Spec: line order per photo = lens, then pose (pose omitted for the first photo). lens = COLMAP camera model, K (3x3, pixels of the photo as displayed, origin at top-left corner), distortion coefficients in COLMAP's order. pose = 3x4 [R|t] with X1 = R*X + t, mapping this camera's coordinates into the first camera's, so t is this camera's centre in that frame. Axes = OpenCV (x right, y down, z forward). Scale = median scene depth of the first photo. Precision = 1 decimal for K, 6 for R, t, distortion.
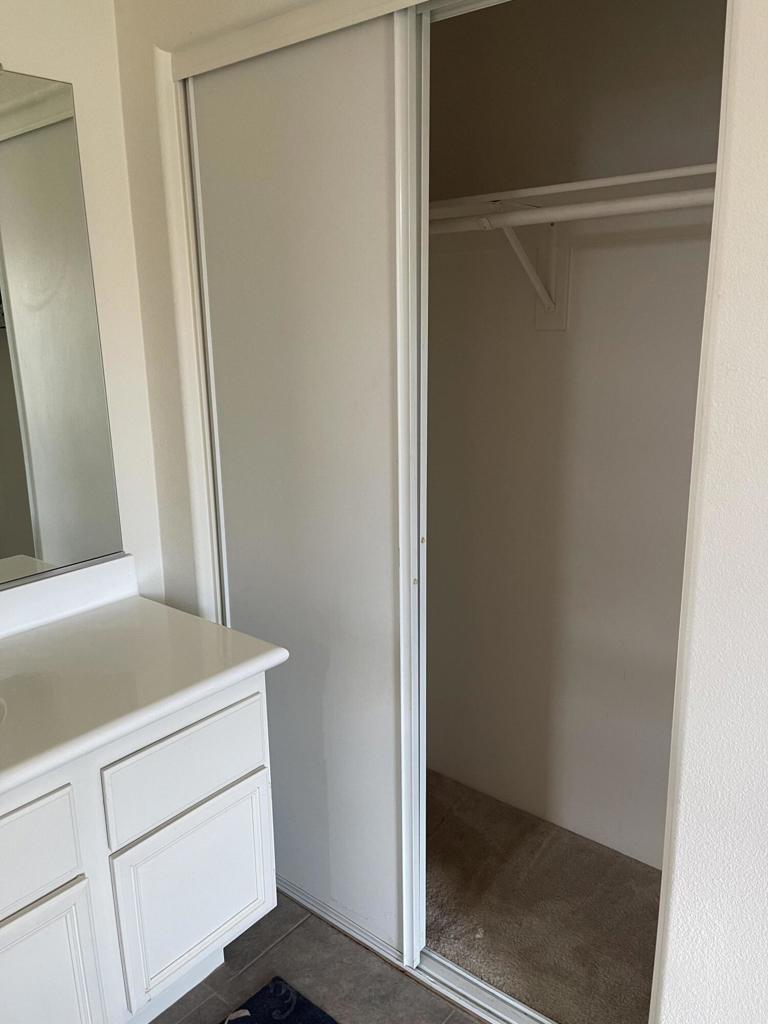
lens RADIAL K [[753.7, 0, 384.0], [0, 753.7, 512.0], [0, 0, 1]] dist [-0.004411, -0.001847]
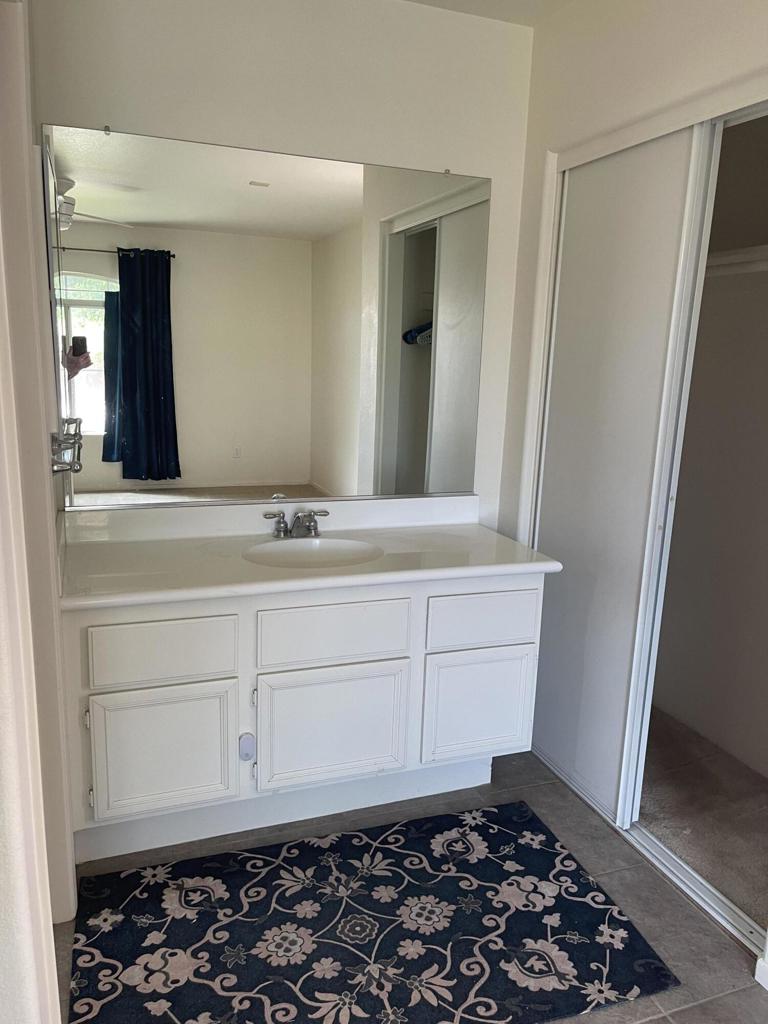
lens RADIAL K [[753.7, 0, 384.0], [0, 753.7, 512.0], [0, 0, 1]] dist [-0.004411, -0.001847]
pose [[0.859632, 0.140646, -0.491174, 0.245099], [-0.160588, 0.987020, 0.001575, 0.125907], [0.485020, 0.077522, 0.871060, -0.380432]]
